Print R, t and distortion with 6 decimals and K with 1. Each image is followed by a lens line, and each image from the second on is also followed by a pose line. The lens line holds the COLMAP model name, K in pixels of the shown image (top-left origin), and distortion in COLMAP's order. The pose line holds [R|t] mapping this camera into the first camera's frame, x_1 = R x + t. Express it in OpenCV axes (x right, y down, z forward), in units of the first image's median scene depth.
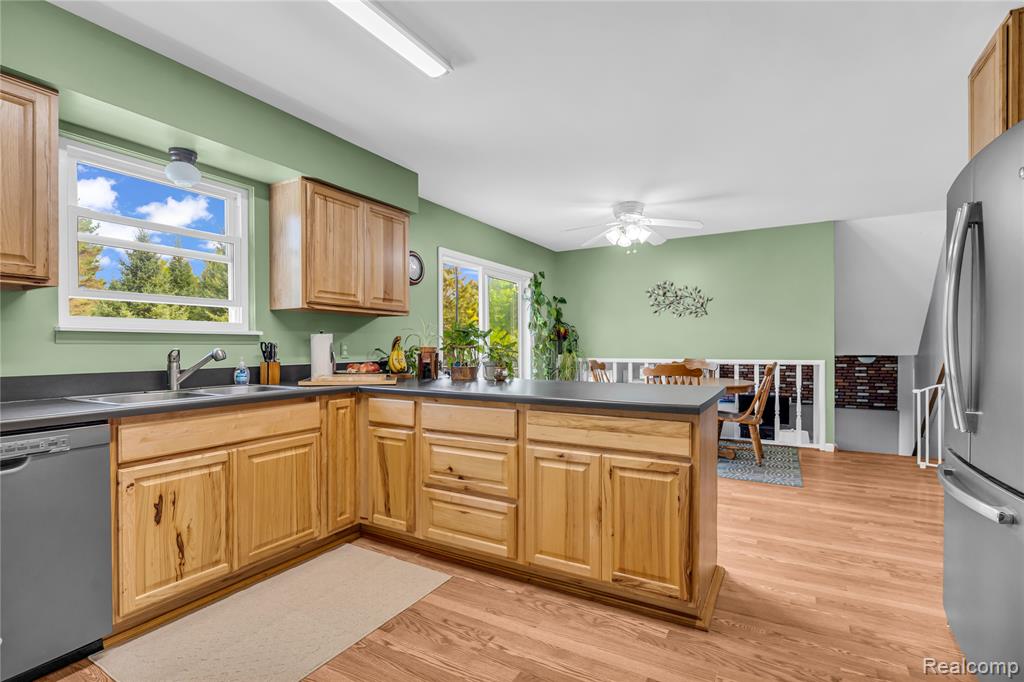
lens RADIAL K [[474.2, 0, 511.4], [0, 474.2, 348.1], [0, 0, 1]] dist [-0.000308, 0.000030]
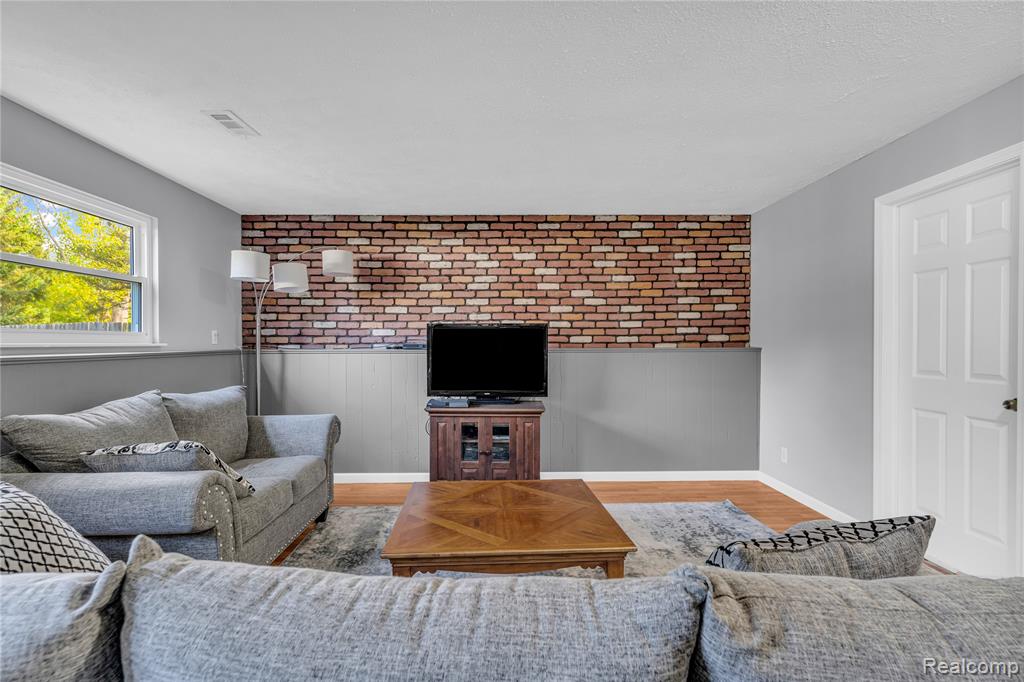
lens RADIAL K [[495.9, 0, 506.0], [0, 495.9, 343.5], [0, 0, 1]] dist [-0.000563, -0.000064]
pose [[0.848459, -0.000253, 0.529261, 0.592610], [-0.000155, 1.000000, 0.000728, 0.201218], [-0.529261, -0.000700, 0.848459, 1.155925]]
